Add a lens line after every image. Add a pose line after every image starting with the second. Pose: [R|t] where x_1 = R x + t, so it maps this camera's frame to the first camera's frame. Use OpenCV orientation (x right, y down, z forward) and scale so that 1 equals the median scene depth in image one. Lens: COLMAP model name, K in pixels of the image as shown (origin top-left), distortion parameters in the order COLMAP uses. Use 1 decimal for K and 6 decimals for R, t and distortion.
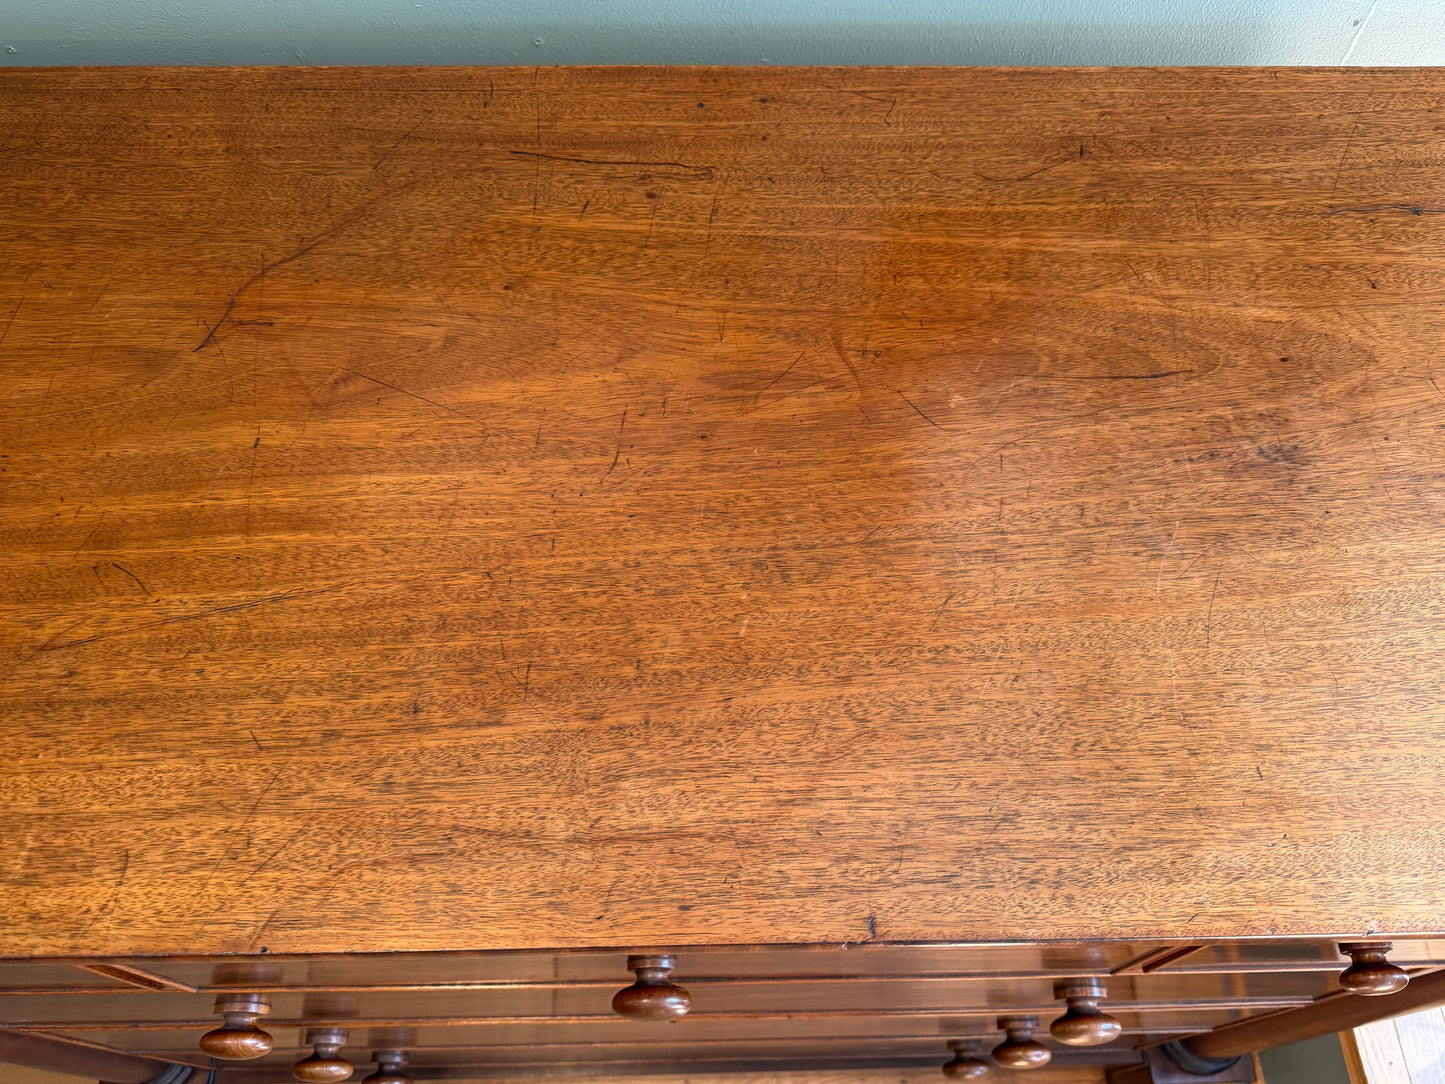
lens RADIAL K [[1092.4, 0, 726.6], [0, 1092.4, 555.4], [0, 0, 1]] dist [0.058690, -0.086403]
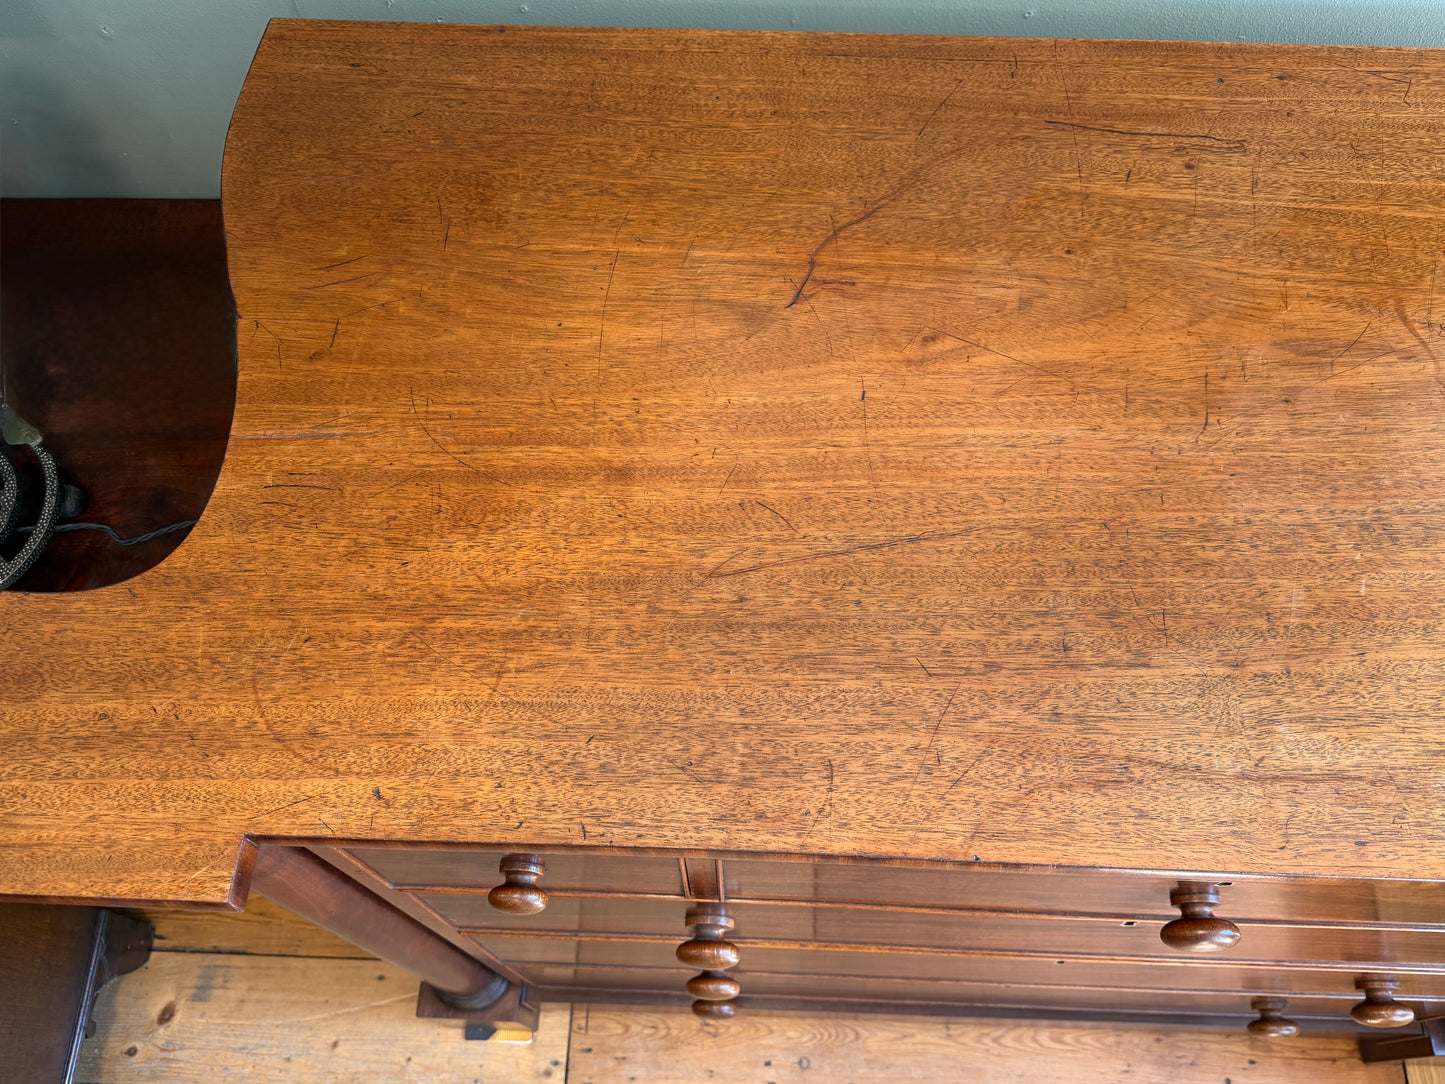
lens RADIAL K [[1092.4, 0, 722.6], [0, 1092.4, 552.1], [0, 0, 1]] dist [0.058690, -0.086403]
pose [[0.997943, 0.044071, -0.046551, -0.529604], [-0.042773, 0.998678, 0.028510, 0.028379], [0.047746, -0.026460, 0.998509, -0.079561]]
